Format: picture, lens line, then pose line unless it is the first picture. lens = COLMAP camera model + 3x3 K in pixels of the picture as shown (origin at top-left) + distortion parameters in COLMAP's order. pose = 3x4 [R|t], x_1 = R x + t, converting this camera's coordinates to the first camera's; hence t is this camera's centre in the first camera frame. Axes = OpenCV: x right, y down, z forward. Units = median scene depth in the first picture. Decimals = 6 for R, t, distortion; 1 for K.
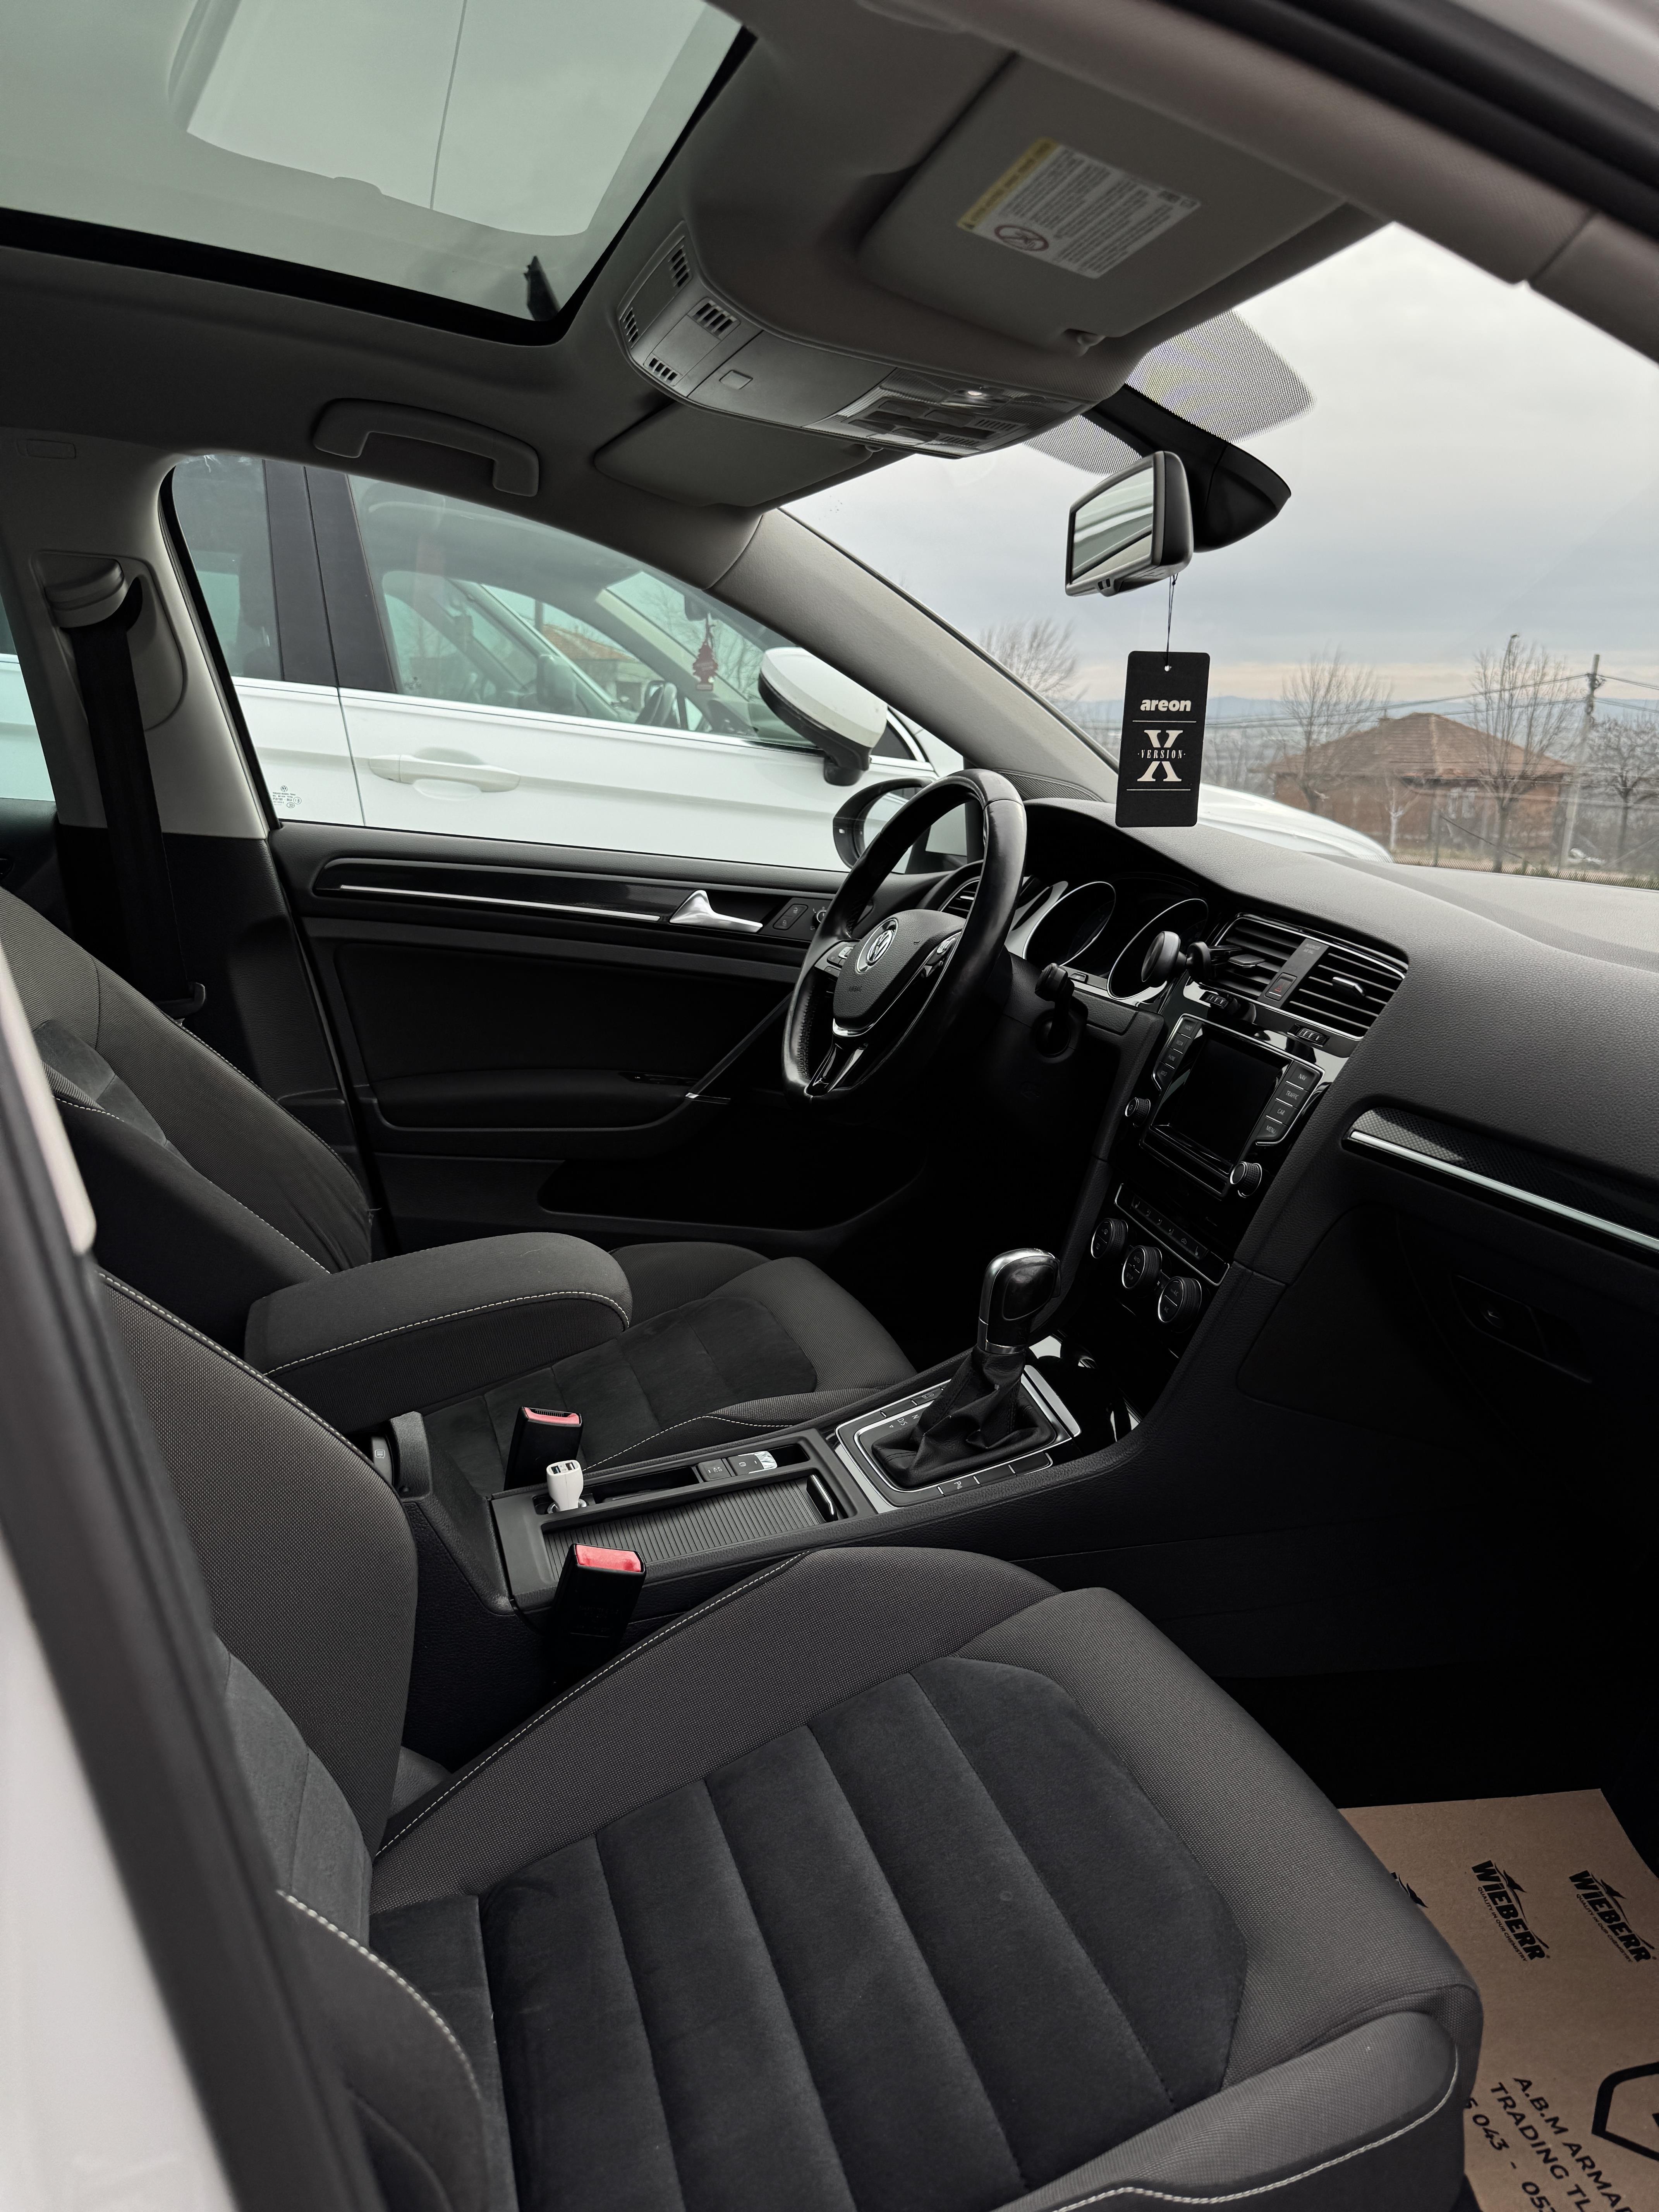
lens RADIAL K [[1552.5, 0, 825.0], [0, 1552.5, 1069.1], [0, 0, 1]] dist [0.068020, -0.077421]
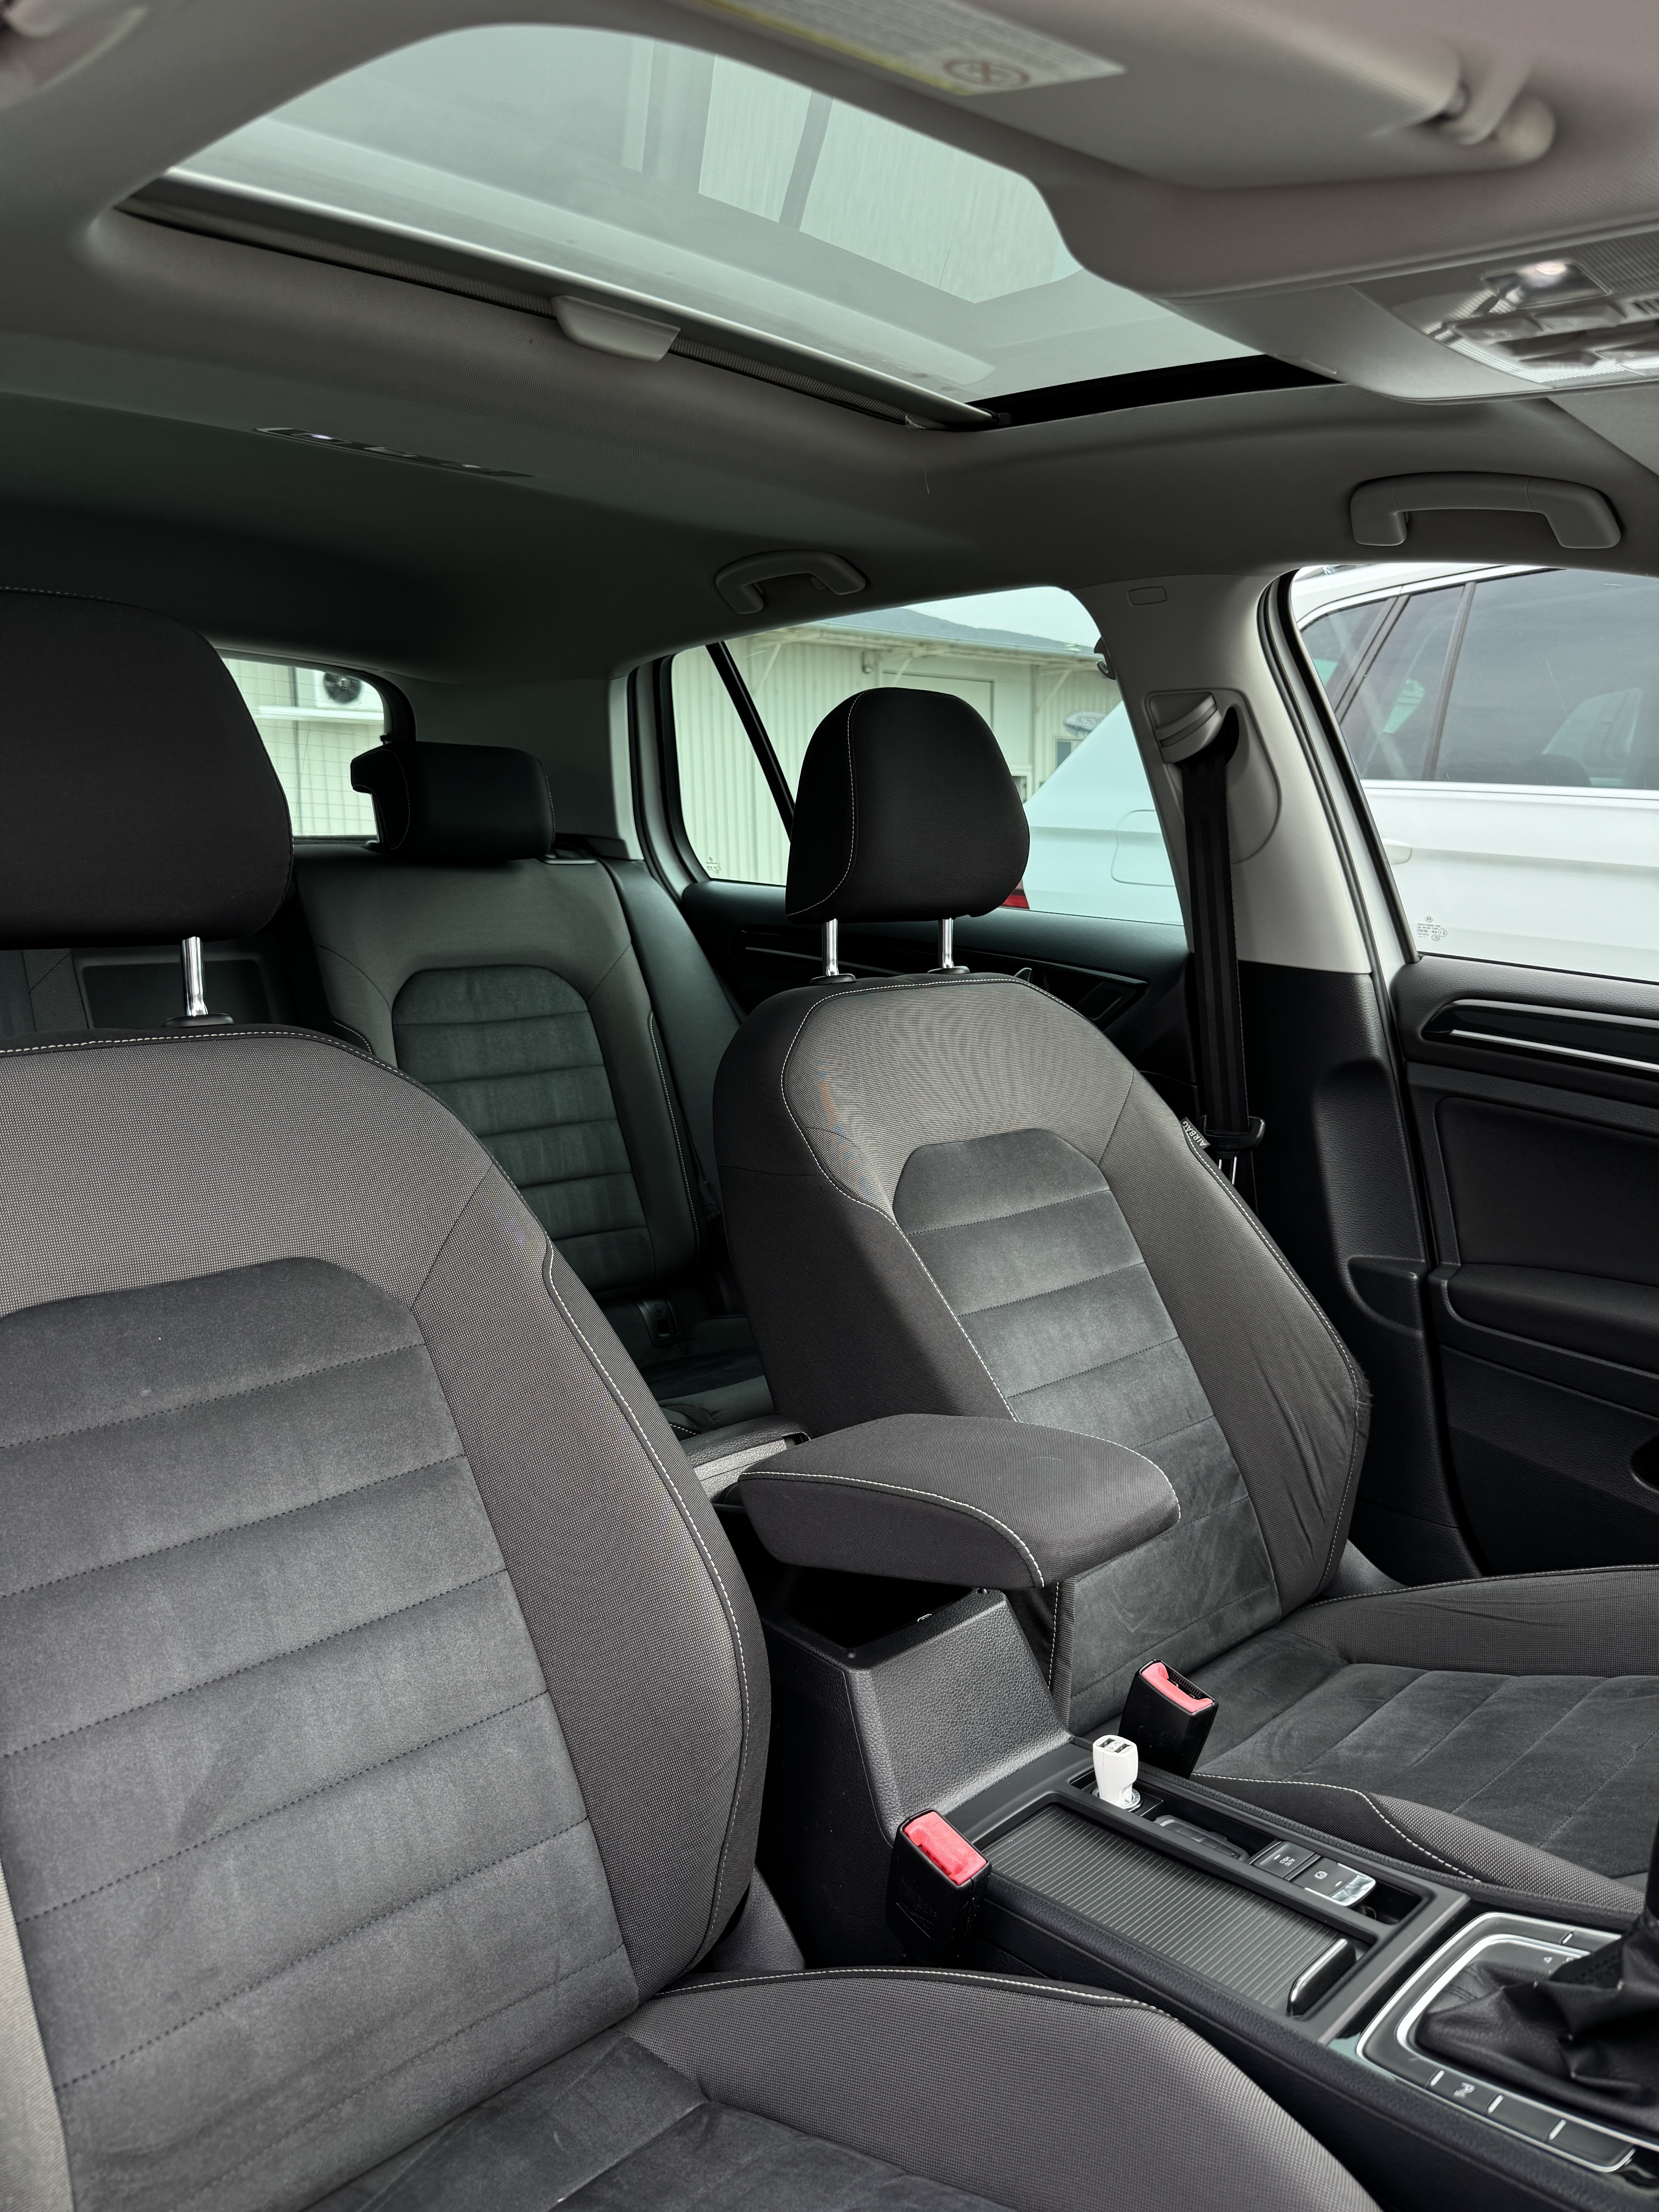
lens RADIAL K [[1552.5, 0, 825.0], [0, 1552.5, 1069.1], [0, 0, 1]] dist [0.068020, -0.077421]
pose [[0.445289, 0.102288, -0.889525, 0.334484], [-0.182392, 0.982986, 0.021731, -0.056789], [0.876613, 0.152566, 0.456370, 0.333223]]
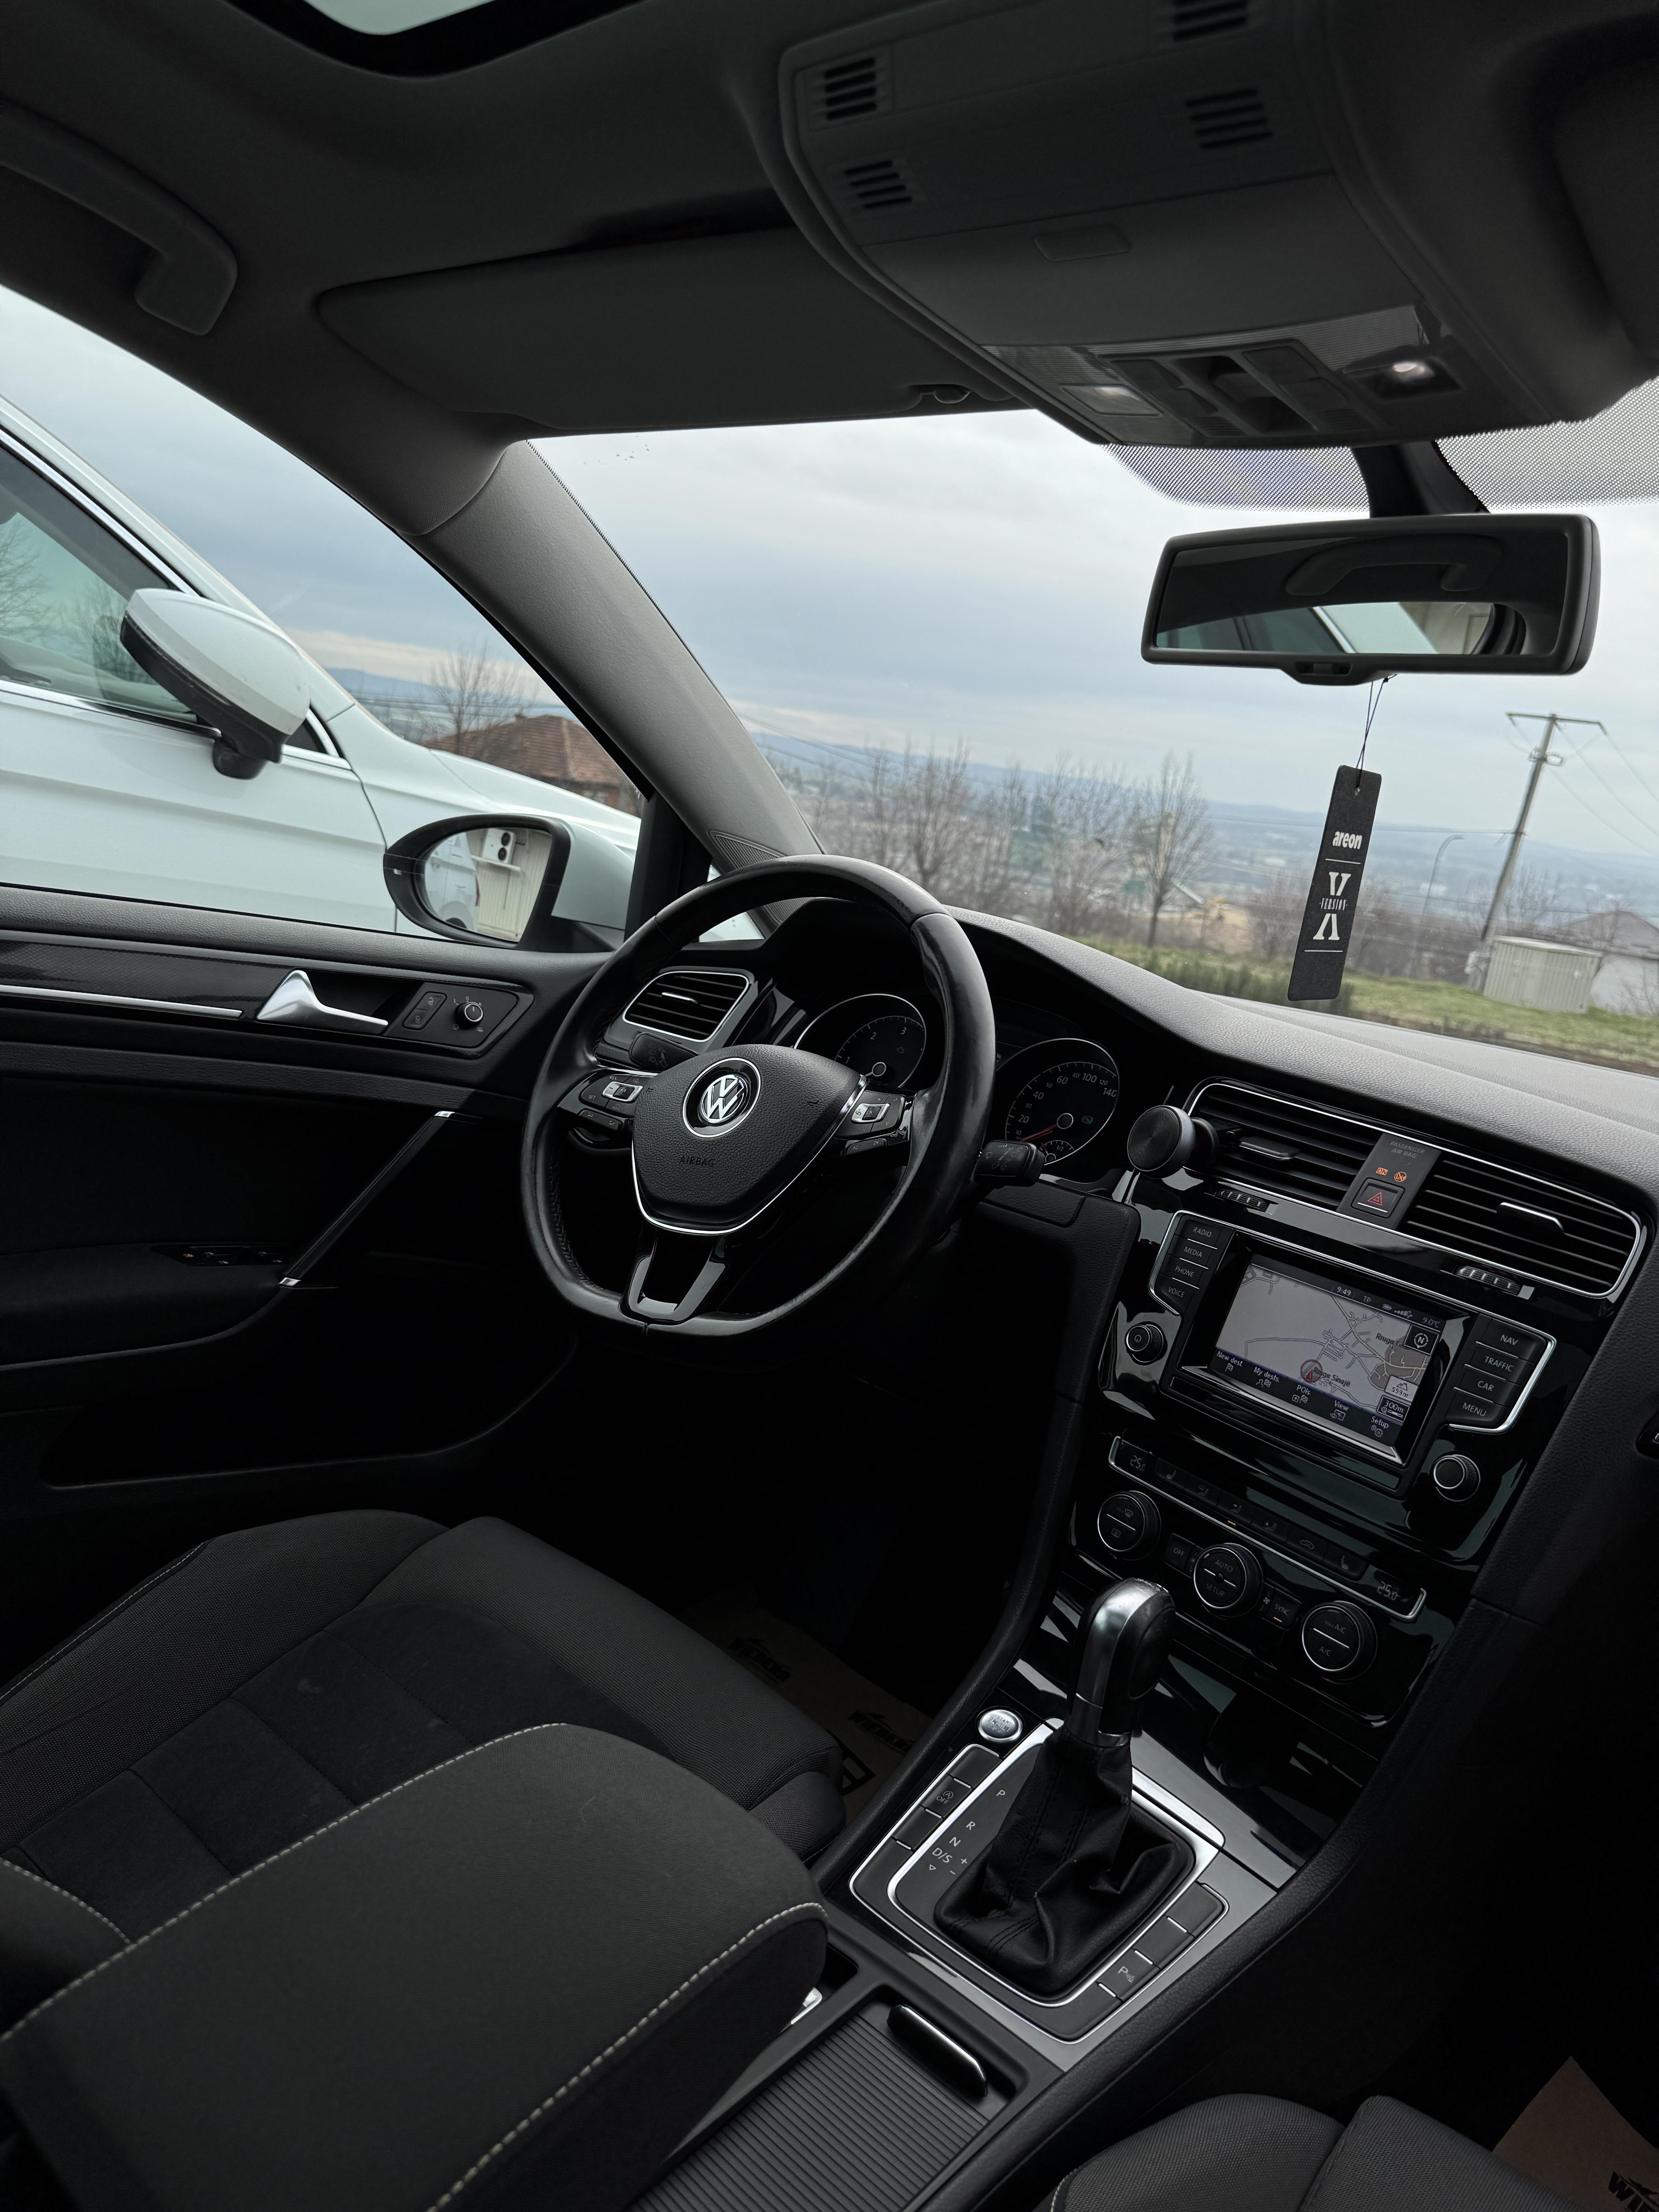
lens RADIAL K [[1552.5, 0, 825.0], [0, 1552.5, 1069.1], [0, 0, 1]] dist [0.068020, -0.077421]
pose [[0.855431, 0.001517, 0.517915, -0.274080], [-0.008424, 0.999904, 0.010983, -0.095226], [-0.517848, -0.013758, 0.855362, 0.358775]]
